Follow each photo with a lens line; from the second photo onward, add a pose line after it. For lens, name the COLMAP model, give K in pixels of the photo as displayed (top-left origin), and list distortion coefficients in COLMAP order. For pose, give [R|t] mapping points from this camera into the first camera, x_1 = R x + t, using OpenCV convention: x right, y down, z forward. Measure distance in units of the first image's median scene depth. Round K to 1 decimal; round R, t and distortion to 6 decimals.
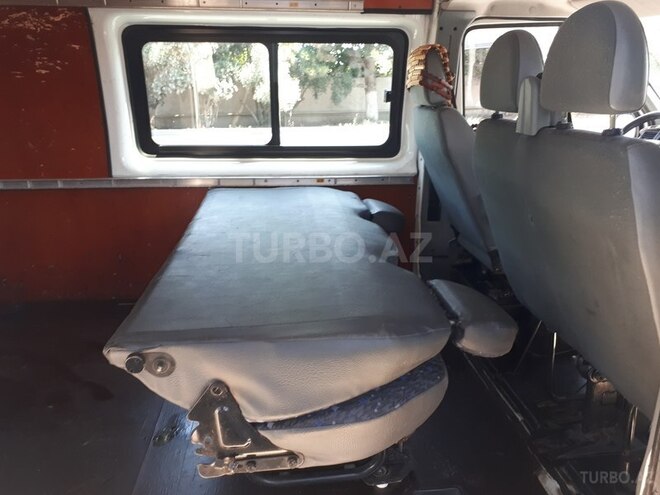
lens RADIAL K [[526.2, 0, 330.0], [0, 526.2, 247.5], [0, 0, 1]] dist [0.003091, 0.010183]
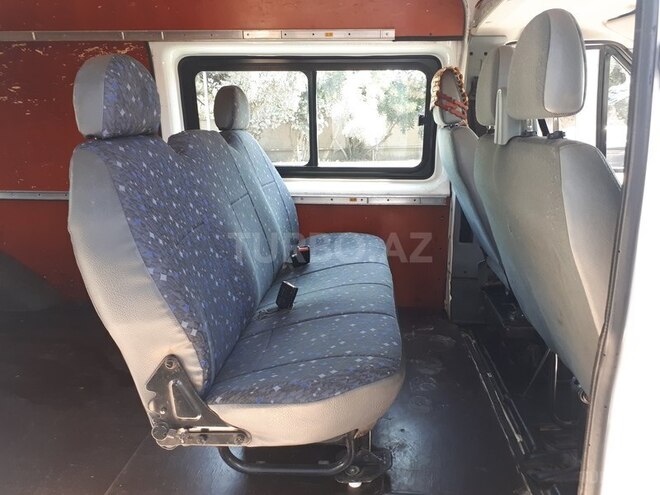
lens RADIAL K [[515.0, 0, 330.0], [0, 515.0, 247.5], [0, 0, 1]] dist [0.024178, -0.004199]
pose [[0.986521, 0.038114, -0.159134, 0.138179], [-0.047361, 0.997377, -0.054728, 0.035614], [0.156631, 0.061527, 0.985739, -0.016918]]
